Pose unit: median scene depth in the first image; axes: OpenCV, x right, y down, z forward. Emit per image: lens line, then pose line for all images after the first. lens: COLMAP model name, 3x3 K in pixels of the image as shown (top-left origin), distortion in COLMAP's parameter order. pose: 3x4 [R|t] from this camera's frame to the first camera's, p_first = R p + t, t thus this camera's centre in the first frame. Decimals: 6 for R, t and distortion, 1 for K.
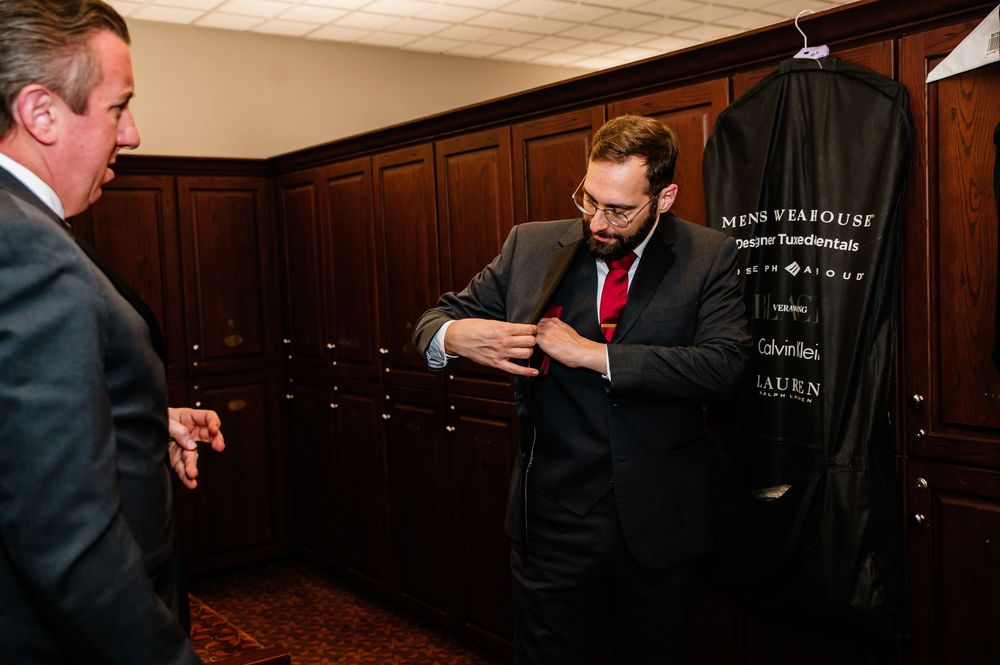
lens RADIAL K [[1006.5, 0, 486.0], [0, 1006.5, 337.8], [0, 0, 1]] dist [0.008995, 0.000000]
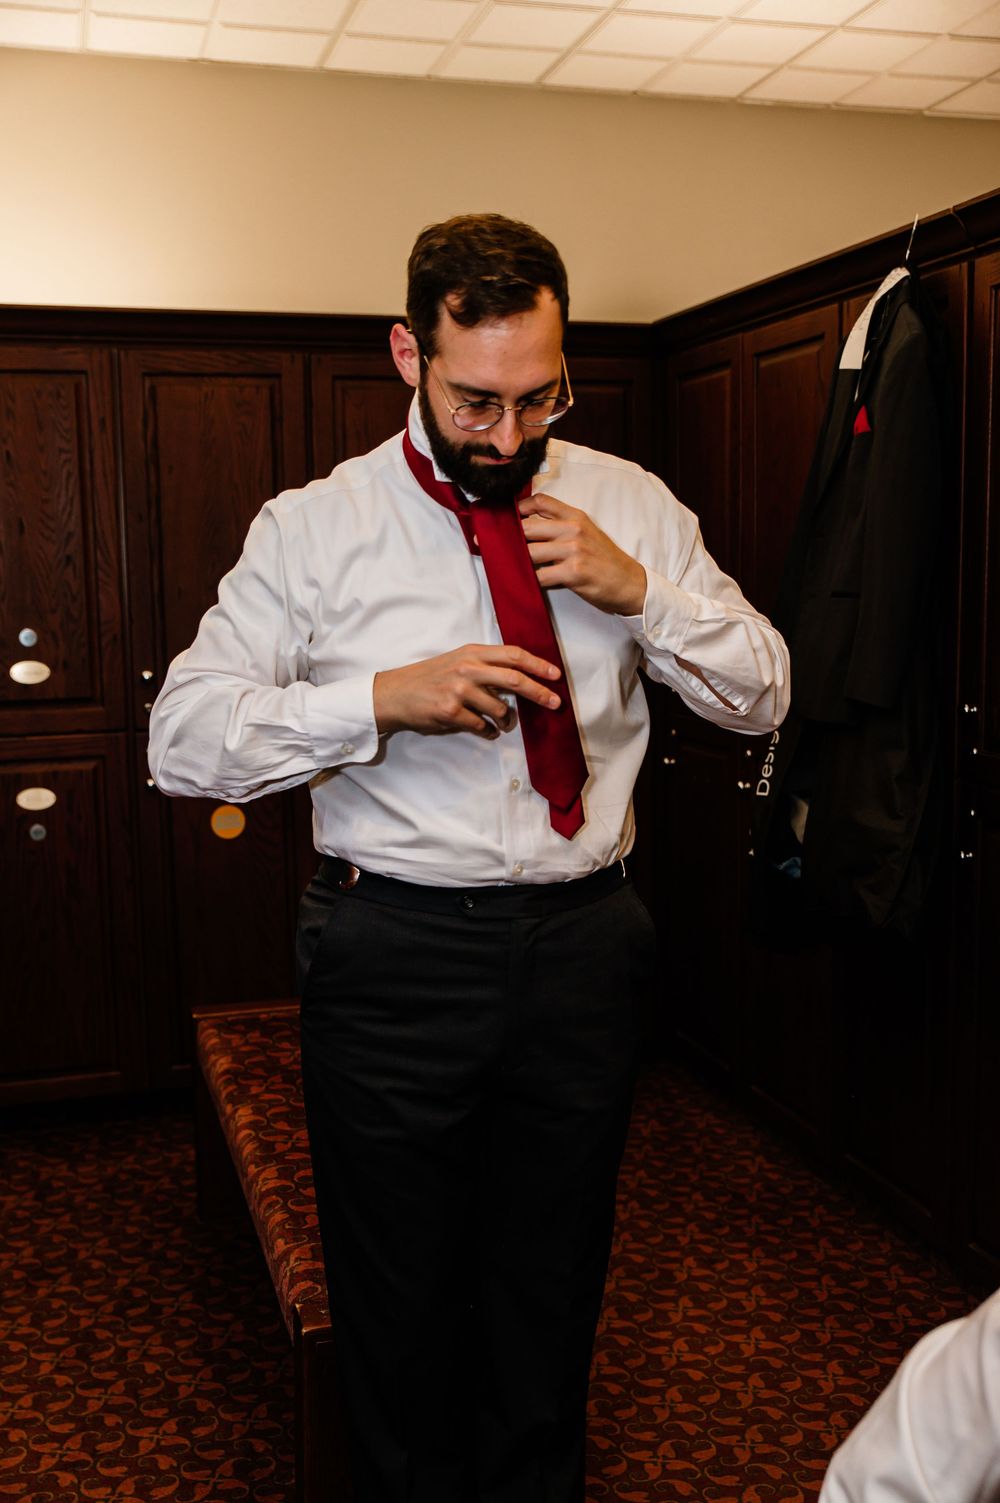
lens RADIAL K [[1584.7, 0, 483.1], [0, 1584.7, 765.3], [0, 0, 1]] dist [0.025819, 0.000000]
pose [[0.940472, 0.071244, -0.332321, -0.001343], [-0.048933, 0.995979, 0.075038, 0.000140], [0.336330, -0.054310, 0.940177, 0.173233]]
